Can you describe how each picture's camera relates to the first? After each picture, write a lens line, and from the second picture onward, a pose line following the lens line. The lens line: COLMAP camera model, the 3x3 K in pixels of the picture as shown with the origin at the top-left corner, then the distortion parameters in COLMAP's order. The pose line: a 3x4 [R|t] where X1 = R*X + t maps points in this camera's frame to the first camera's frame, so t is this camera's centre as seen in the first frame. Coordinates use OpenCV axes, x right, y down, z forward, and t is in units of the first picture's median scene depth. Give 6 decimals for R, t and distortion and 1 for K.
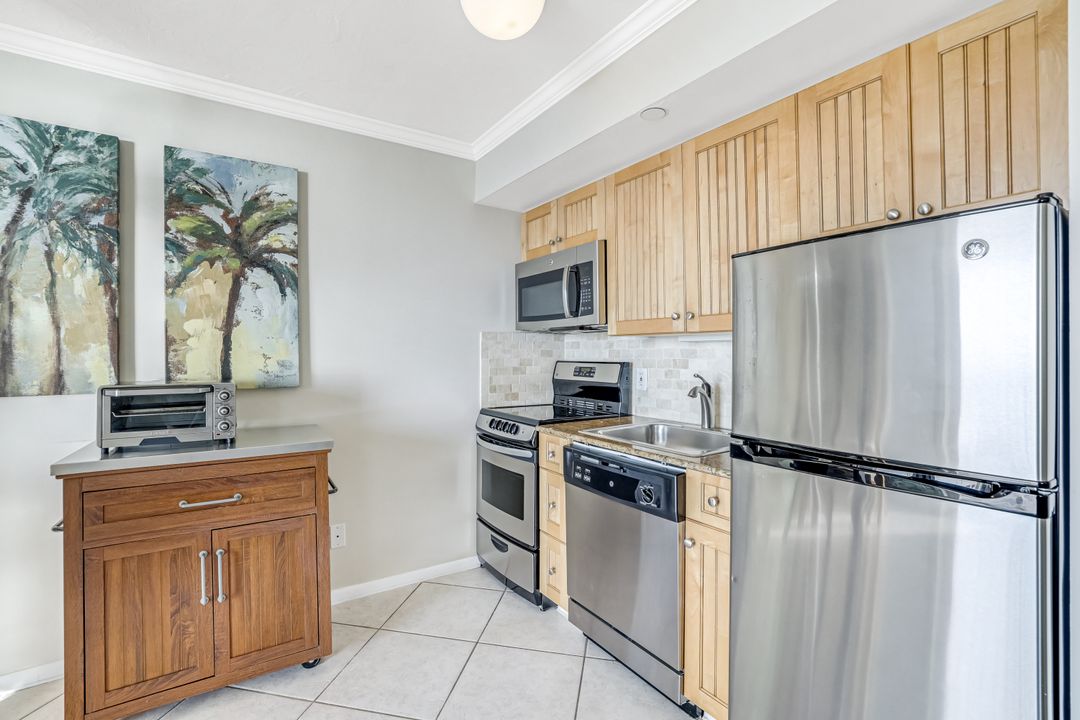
lens RADIAL K [[482.7, 0, 529.2], [0, 482.7, 346.2], [0, 0, 1]] dist [-0.042941, 0.017510]
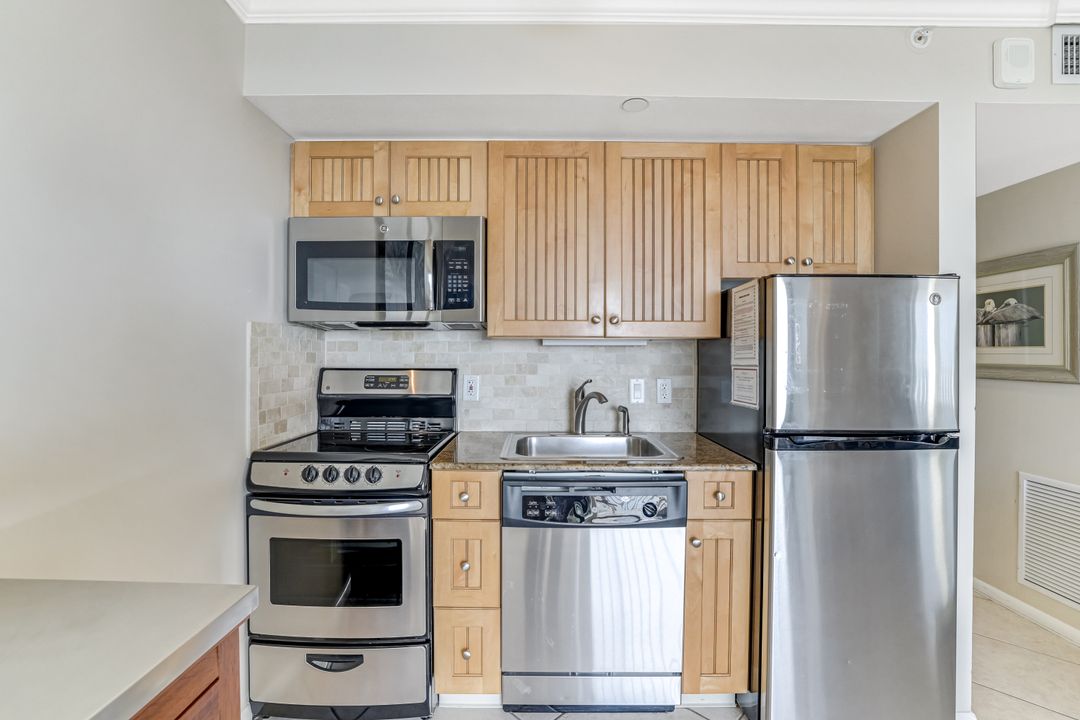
lens RADIAL K [[475.4, 0, 536.0], [0, 475.4, 353.9], [0, 0, 1]] dist [-0.043649, 0.013599]
pose [[0.540768, 0.003281, 0.841165, -0.521886], [-0.013141, 0.999903, 0.004549, 0.003279], [-0.841069, -0.013514, 0.540759, 0.552895]]
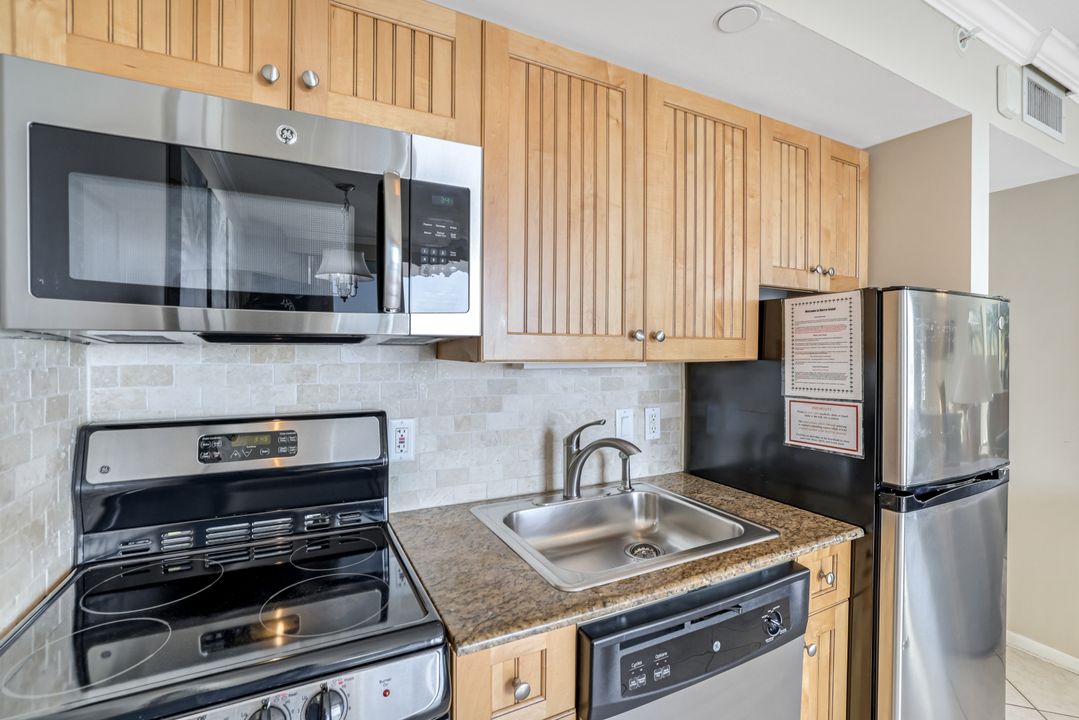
lens RADIAL K [[475.0, 0, 535.5], [0, 475.0, 353.9], [0, 0, 1]] dist [-0.043649, 0.013599]
pose [[0.109273, -0.003213, 0.994007, -0.319536], [-0.013527, 0.999897, 0.004719, -0.035463], [-0.993920, -0.013962, 0.109218, 1.000011]]
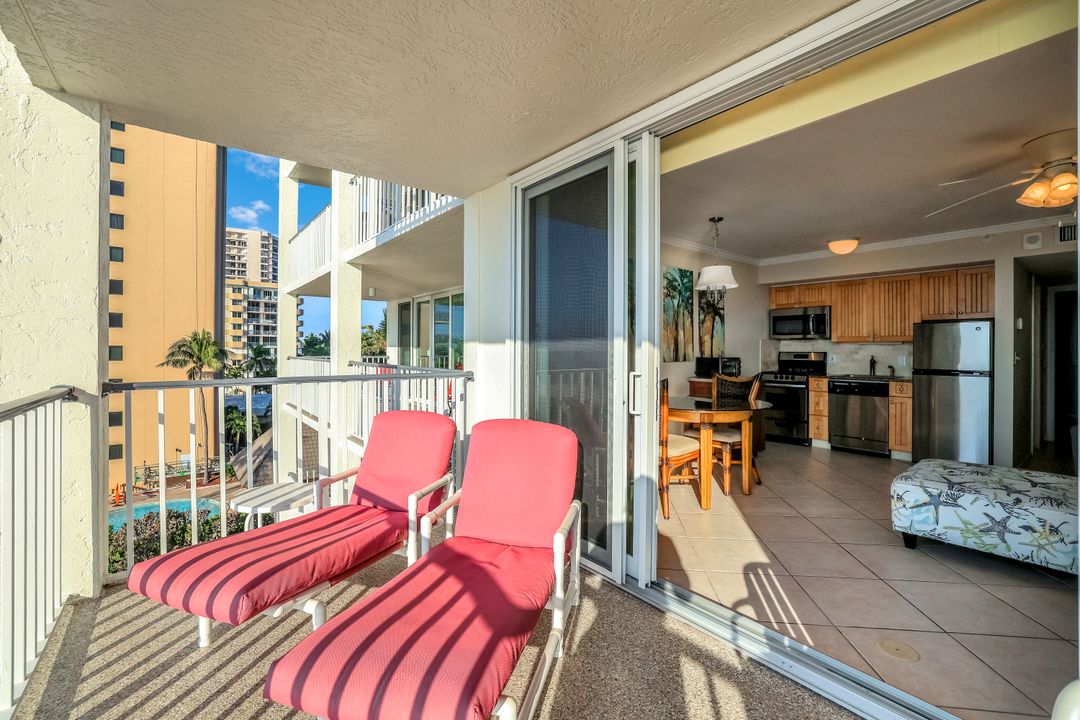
lens RADIAL K [[460.4, 0, 539.3], [0, 460.4, 348.8], [0, 0, 1]] dist [-0.031950, 0.012171]
pose [[0.996481, 0.004541, 0.083701, -1.847467], [-0.005431, 0.999931, 0.010403, -0.000631], [-0.083648, -0.010820, 0.996437, -1.533179]]
